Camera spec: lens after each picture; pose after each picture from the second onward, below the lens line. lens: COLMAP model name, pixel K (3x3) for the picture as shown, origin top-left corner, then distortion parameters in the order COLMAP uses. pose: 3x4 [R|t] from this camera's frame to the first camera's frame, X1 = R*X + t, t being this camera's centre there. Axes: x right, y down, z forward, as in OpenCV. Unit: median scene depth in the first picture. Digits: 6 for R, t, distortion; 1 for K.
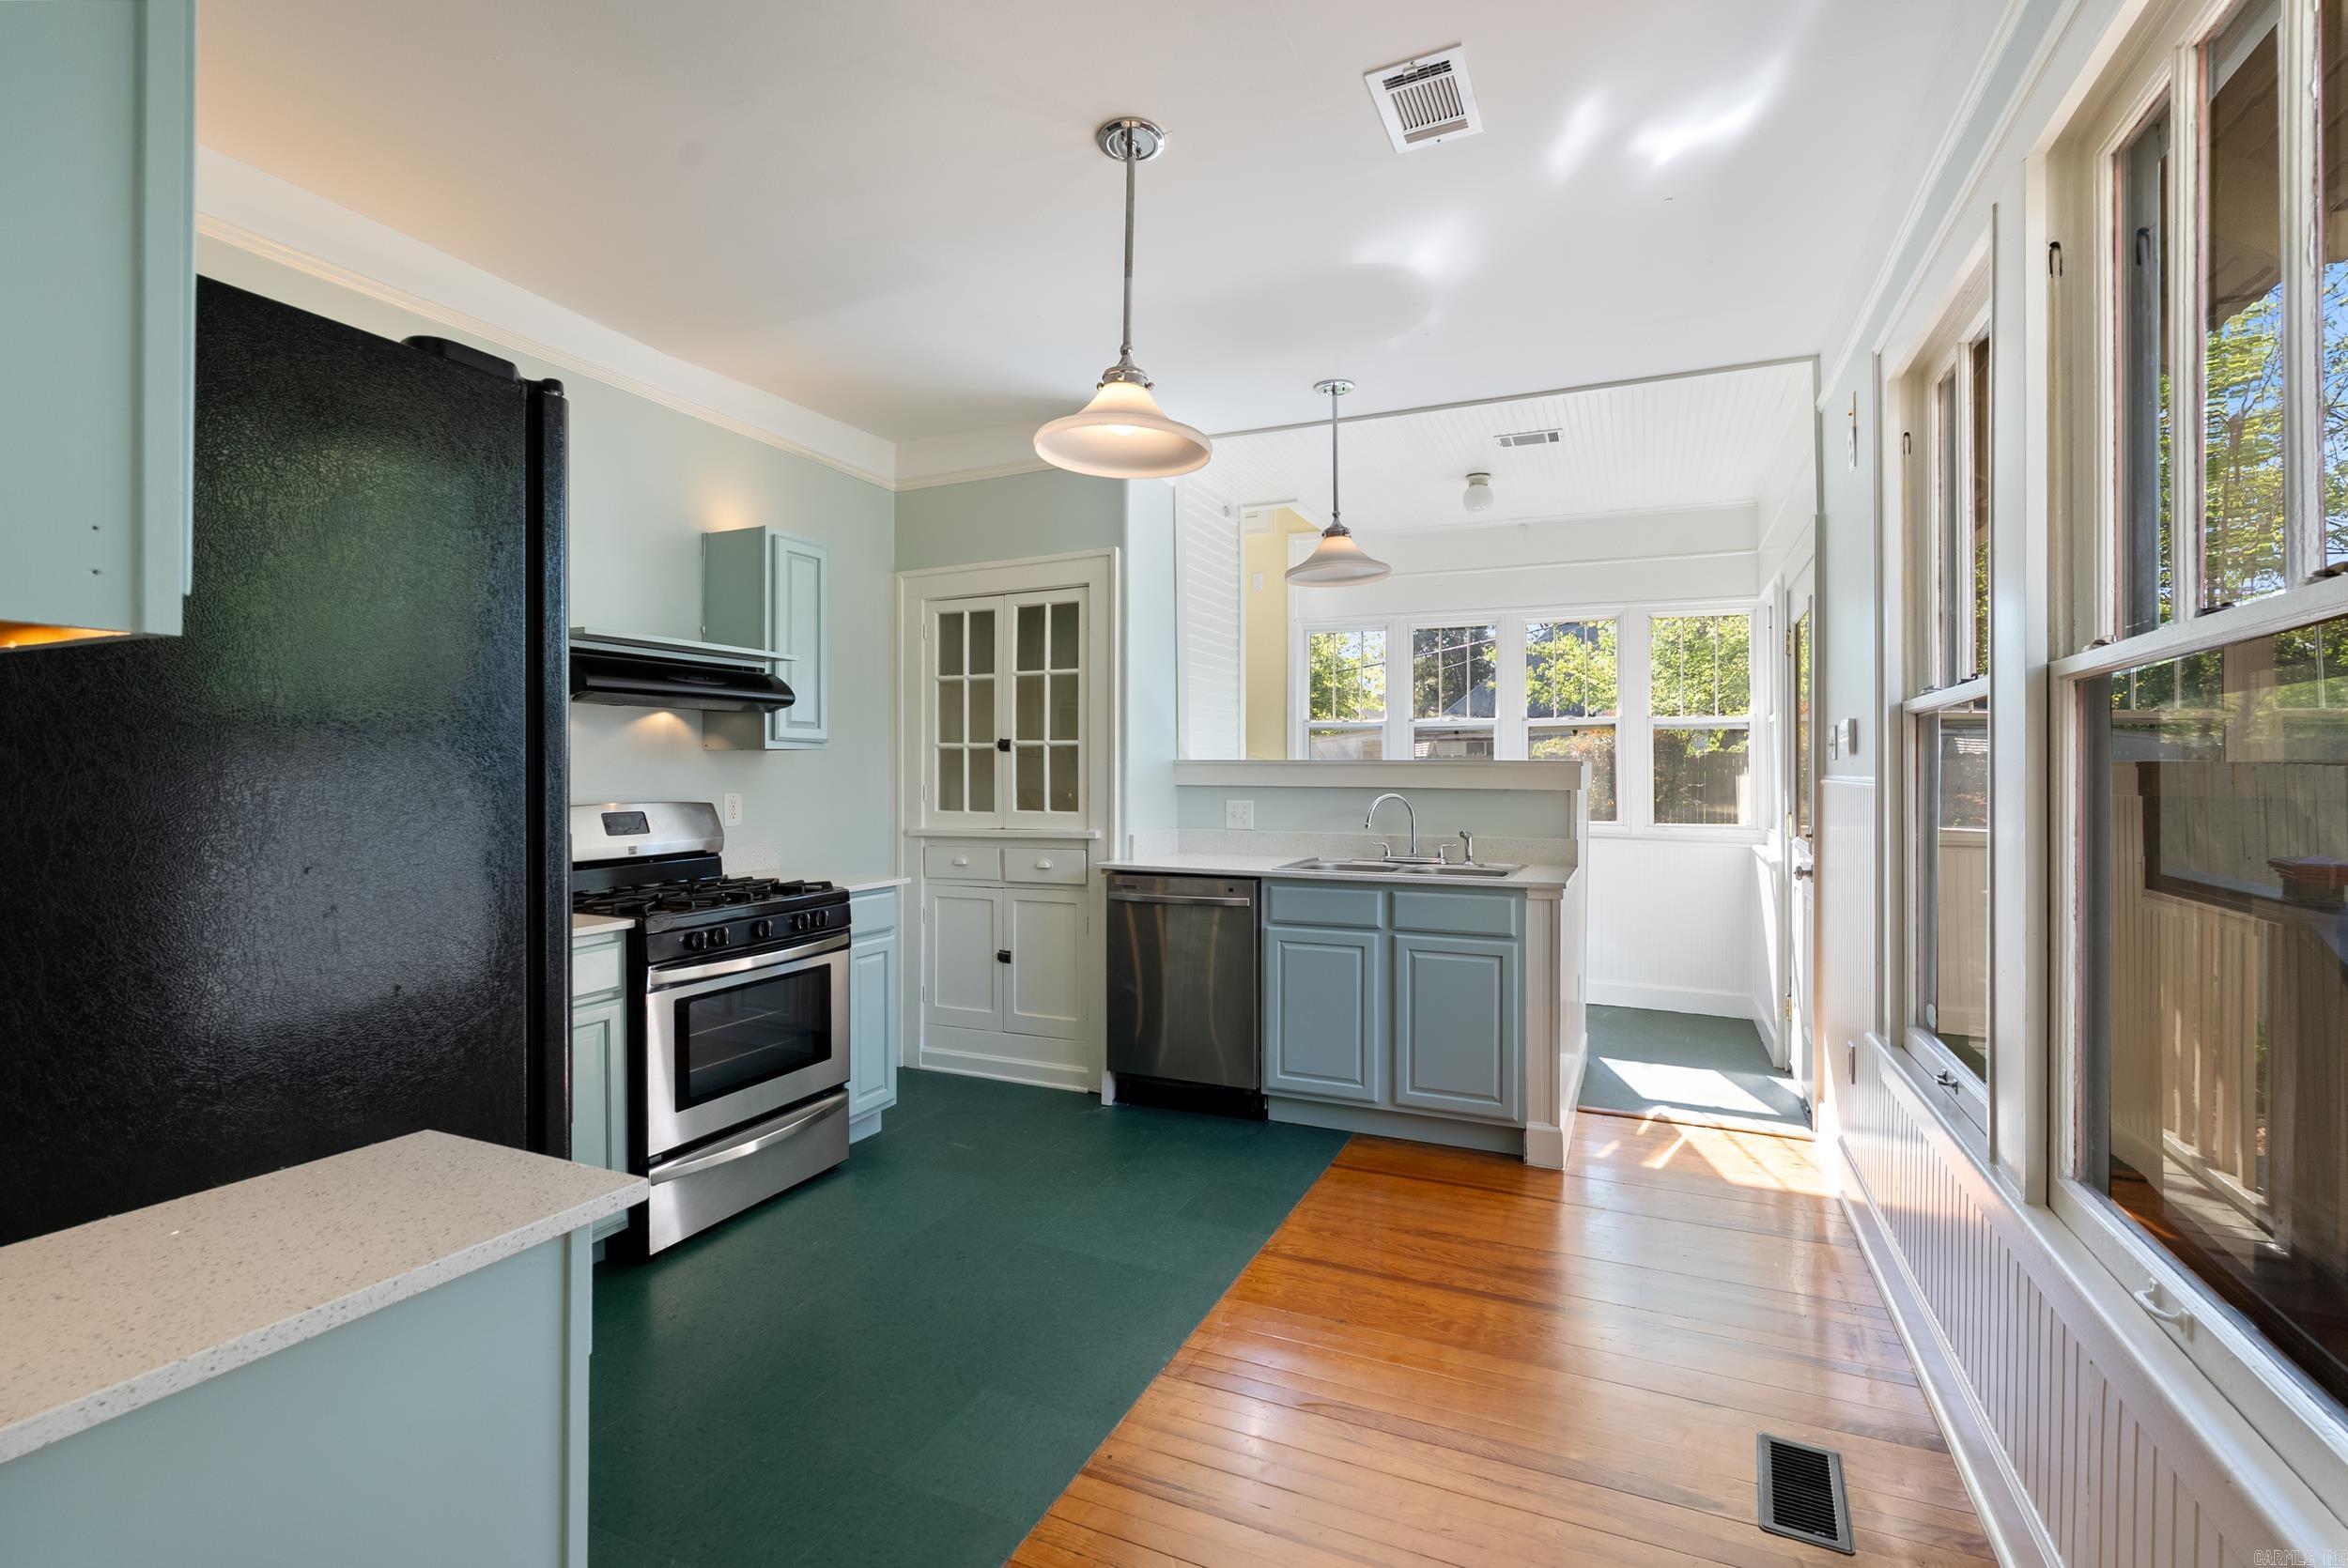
lens RADIAL K [[1039.2, 0, 1176.7], [0, 1039.2, 773.0], [0, 0, 1]] dist [-0.006116, 0.001009]
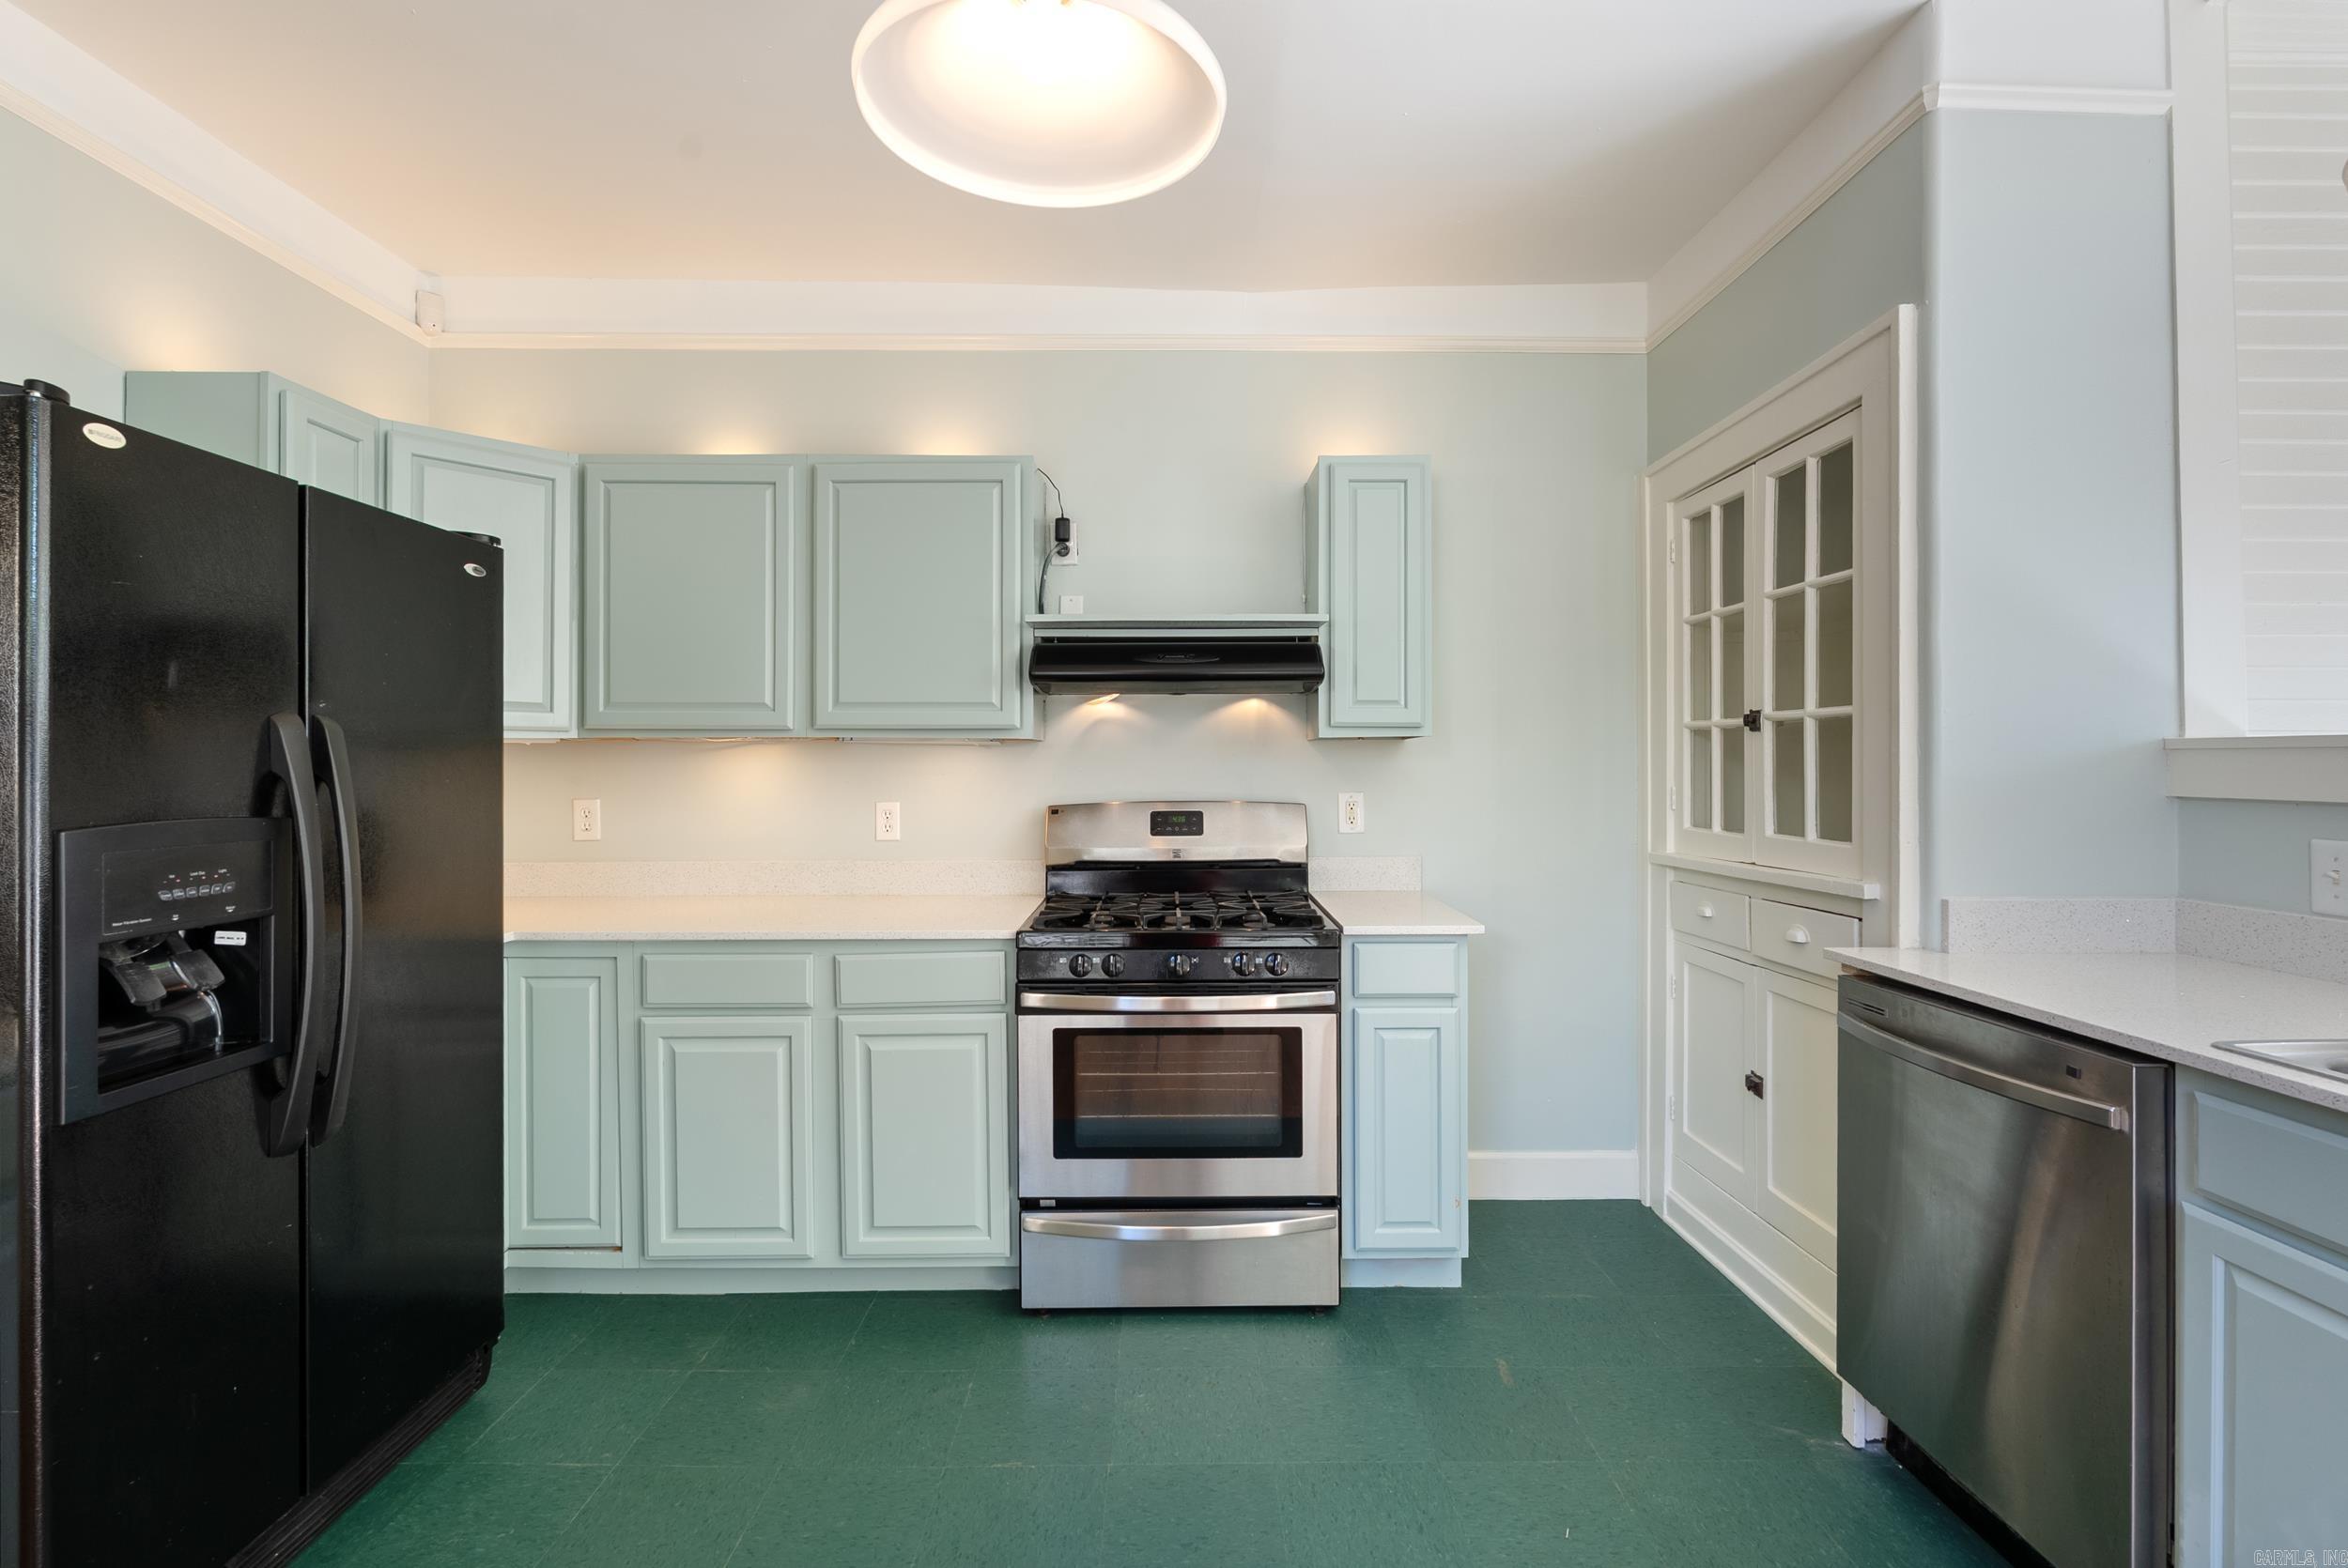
lens RADIAL K [[1047.0, 0, 1176.3], [0, 1047.0, 759.5], [0, 0, 1]] dist [-0.002146, 0.000002]
pose [[0.423926, -0.004686, -0.905685, 0.239752], [0.000052, 0.999987, -0.005150, -0.002153], [0.905697, 0.002136, 0.423920, 0.481617]]
